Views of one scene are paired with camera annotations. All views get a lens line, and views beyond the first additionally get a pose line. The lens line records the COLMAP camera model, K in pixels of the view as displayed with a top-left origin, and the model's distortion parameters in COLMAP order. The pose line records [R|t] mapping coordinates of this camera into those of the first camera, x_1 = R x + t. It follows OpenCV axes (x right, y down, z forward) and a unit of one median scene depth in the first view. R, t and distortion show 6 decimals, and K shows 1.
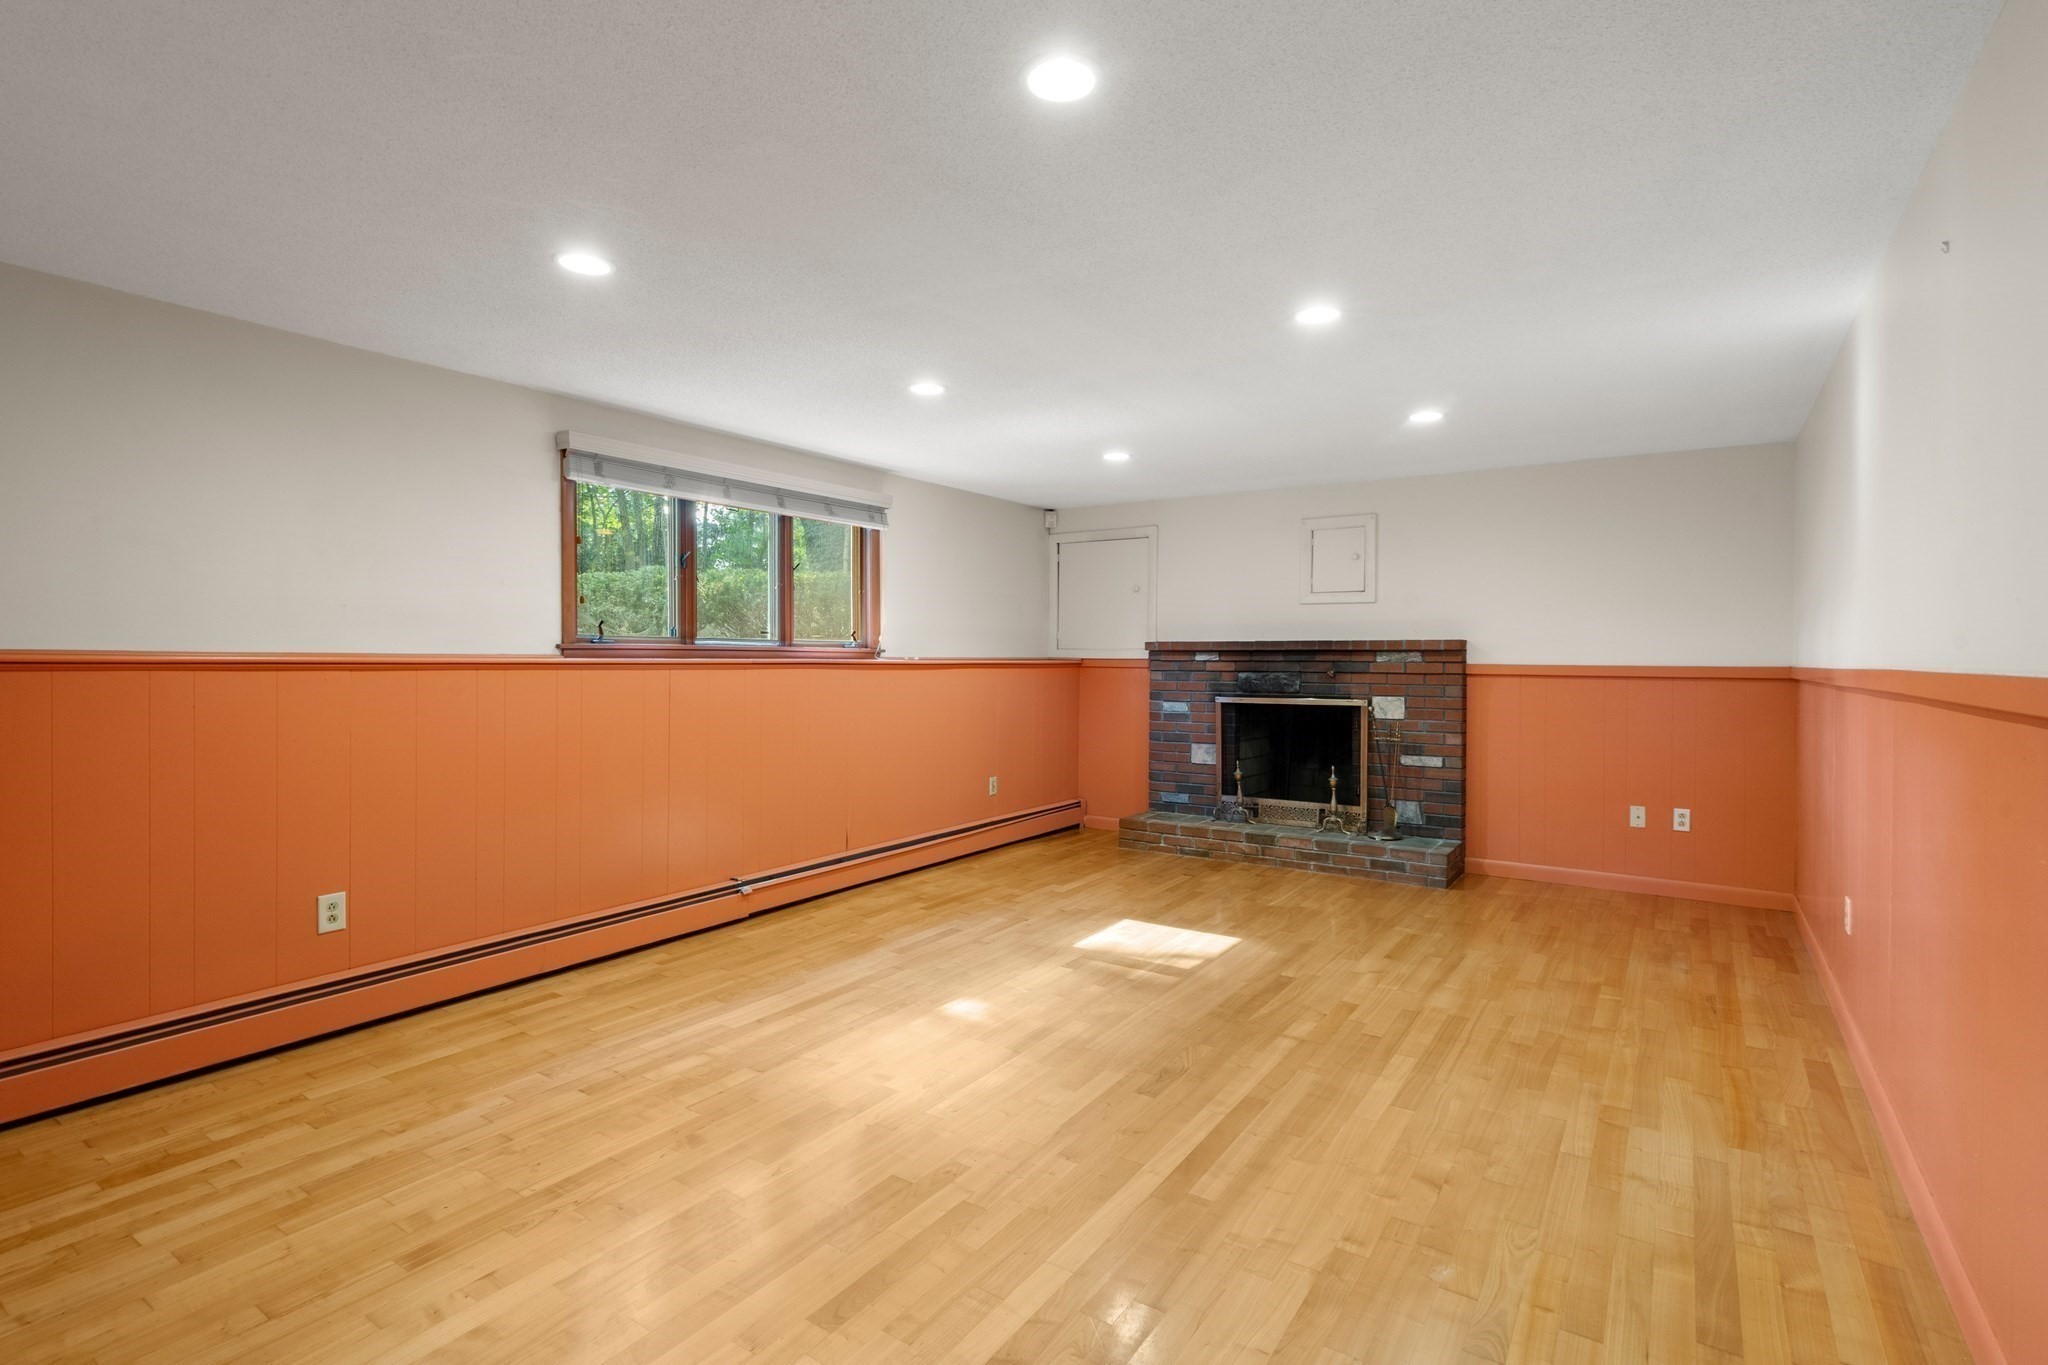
lens RADIAL K [[977.7, 0, 1026.9], [0, 977.7, 675.4], [0, 0, 1]] dist [0.004862, 0.000113]
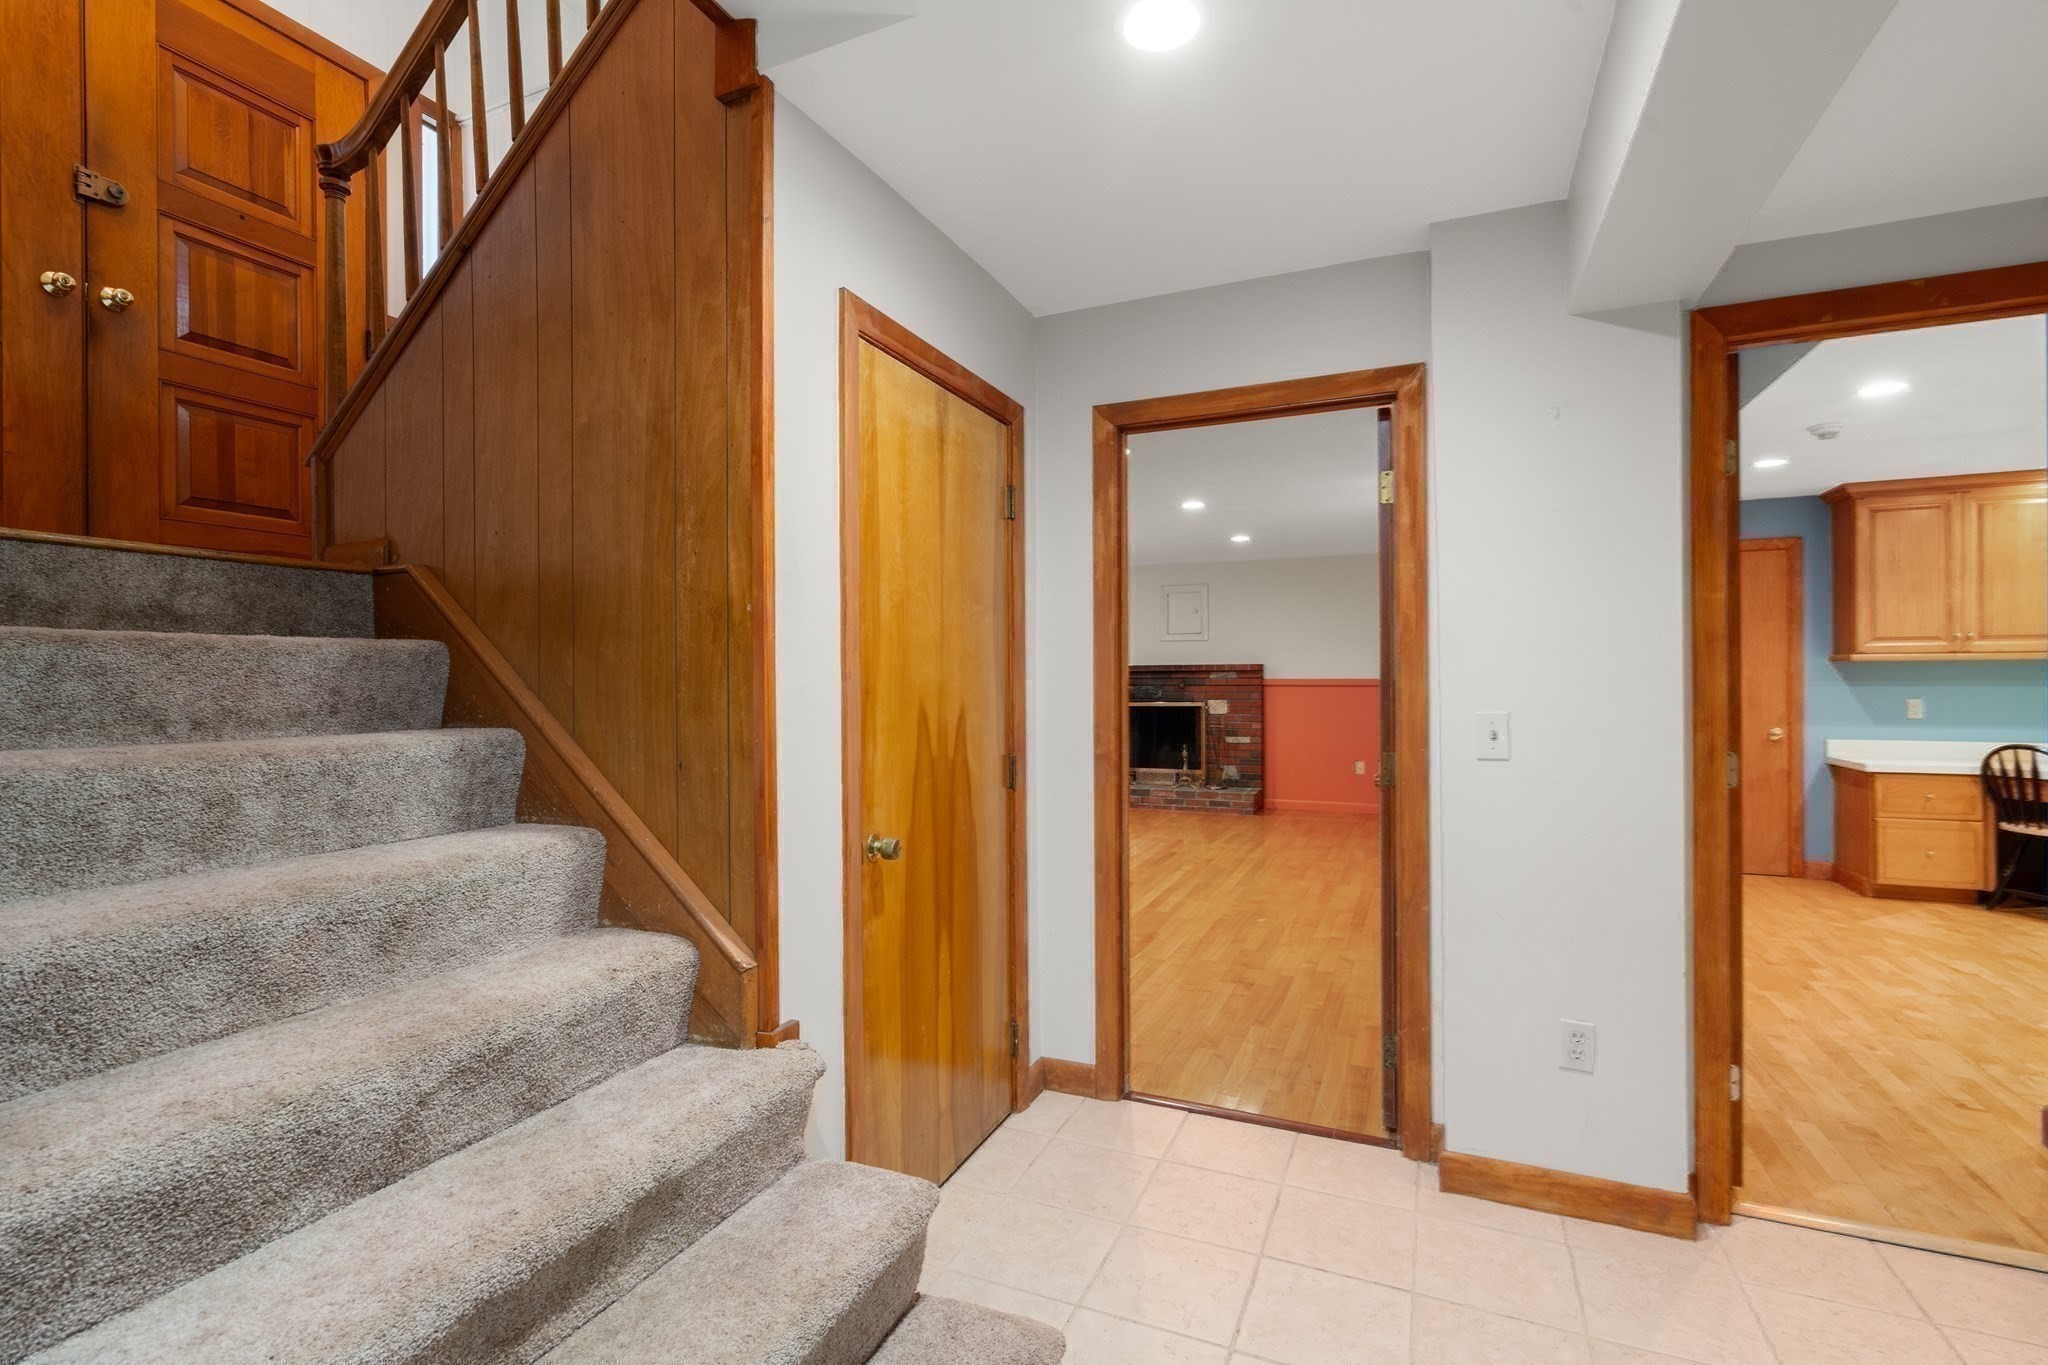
lens RADIAL K [[930.0, 0, 1027.0], [0, 930.0, 682.4], [0, 0, 1]] dist [-0.002122, 0.002258]
pose [[0.984210, -0.007934, 0.176826, -0.209389], [0.010108, 0.999884, -0.011397, 0.007450], [-0.176715, 0.013005, 0.984176, -0.448127]]
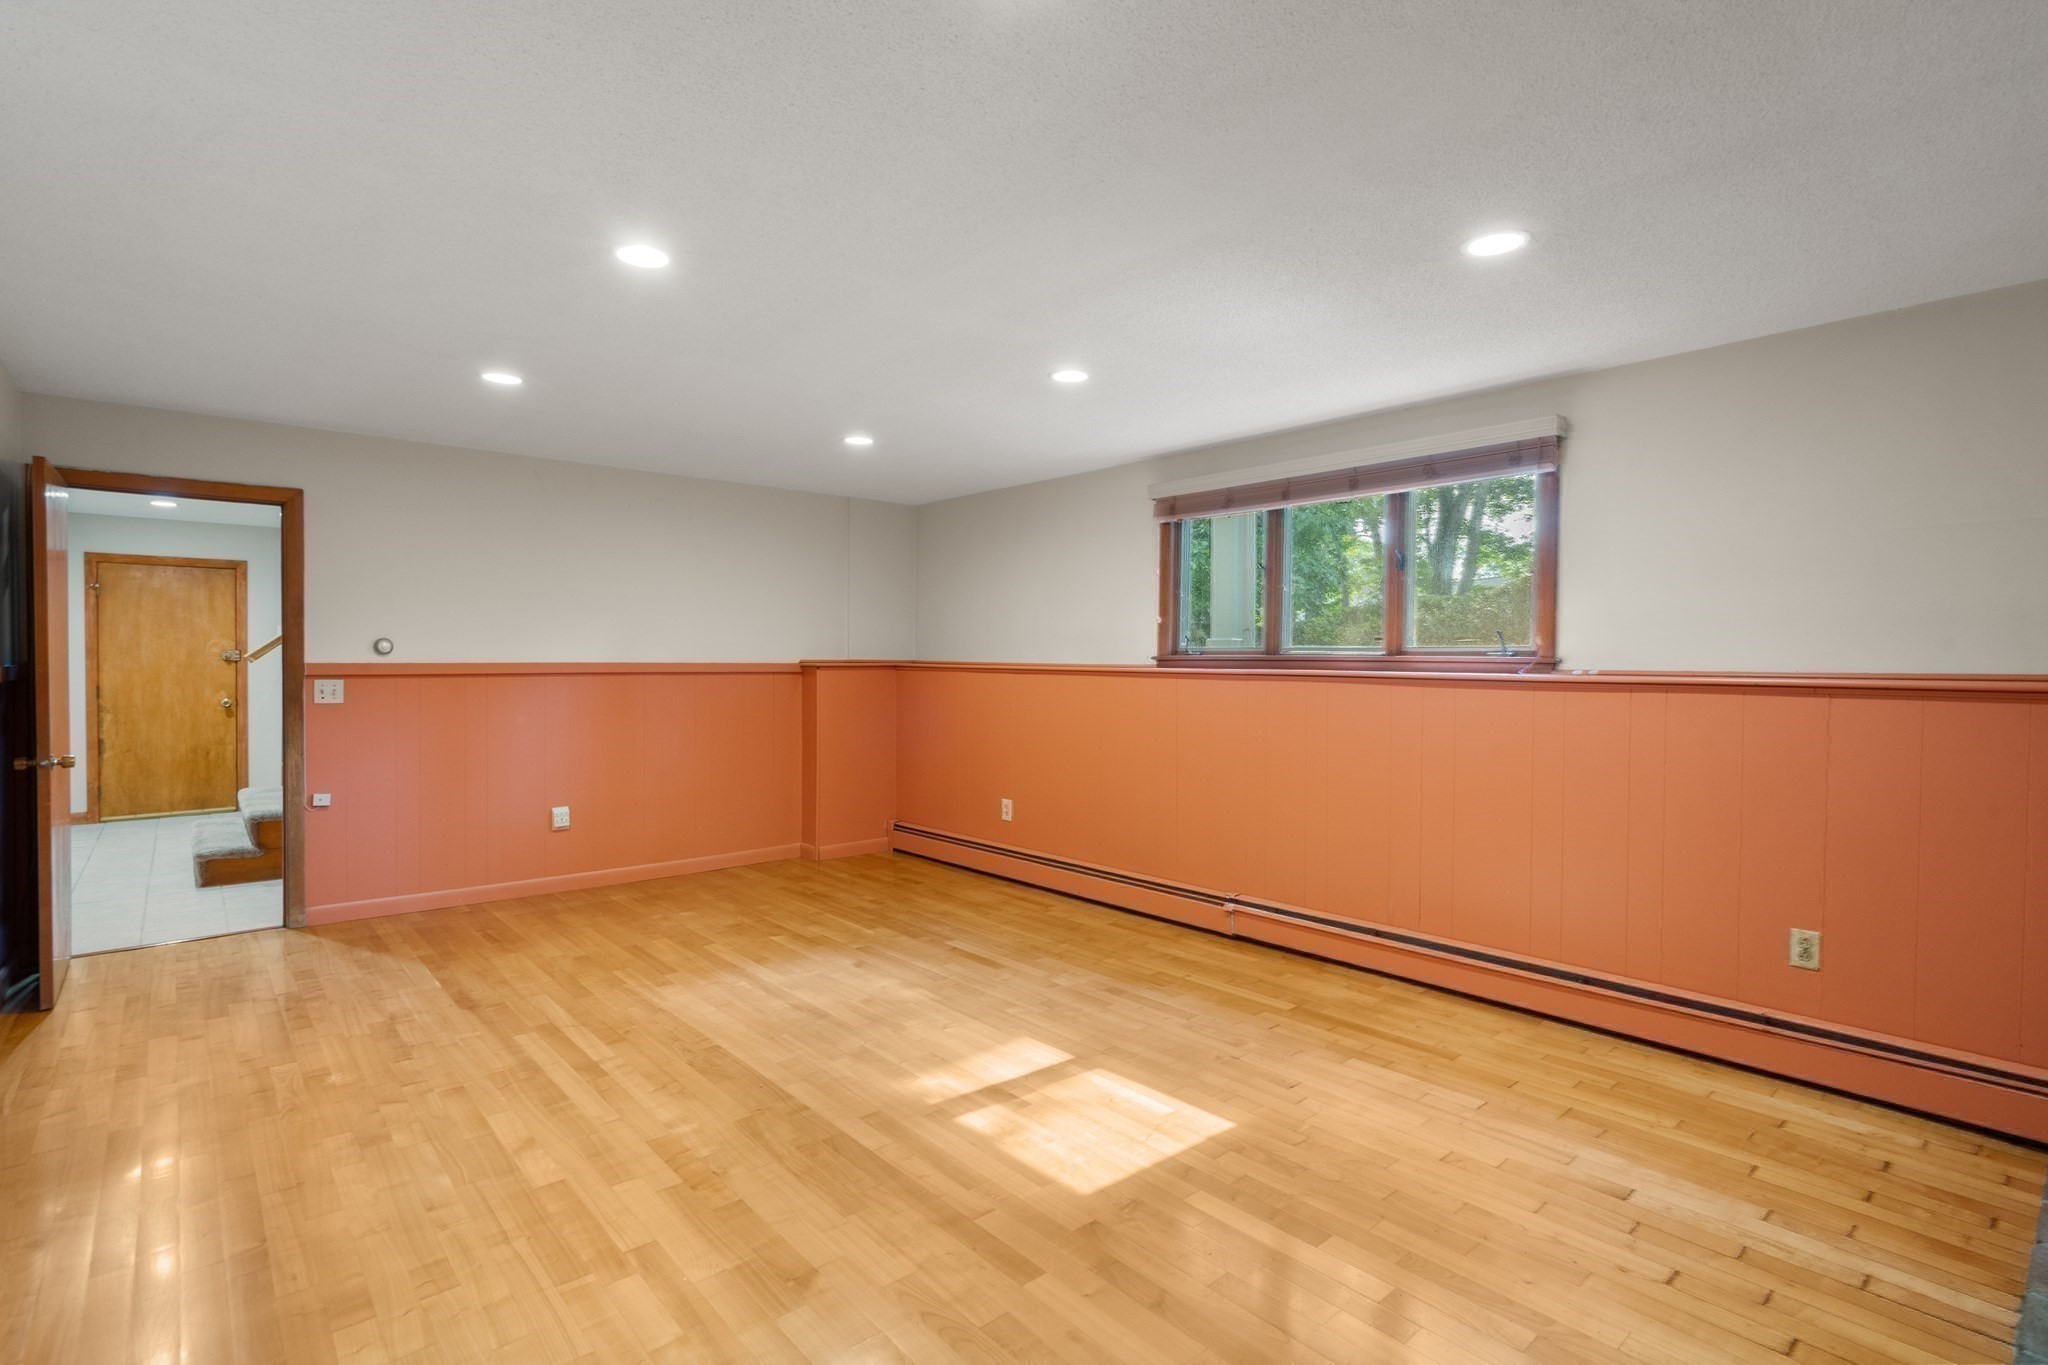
lens RADIAL K [[977.7, 0, 1032.9], [0, 977.7, 671.0], [0, 0, 1]] dist [0.004862, 0.000113]
pose [[-0.248156, 0.005935, -0.968702, 0.559261], [-0.022788, 0.999669, 0.011962, -0.018191], [0.968452, 0.025043, -0.247939, 0.831029]]
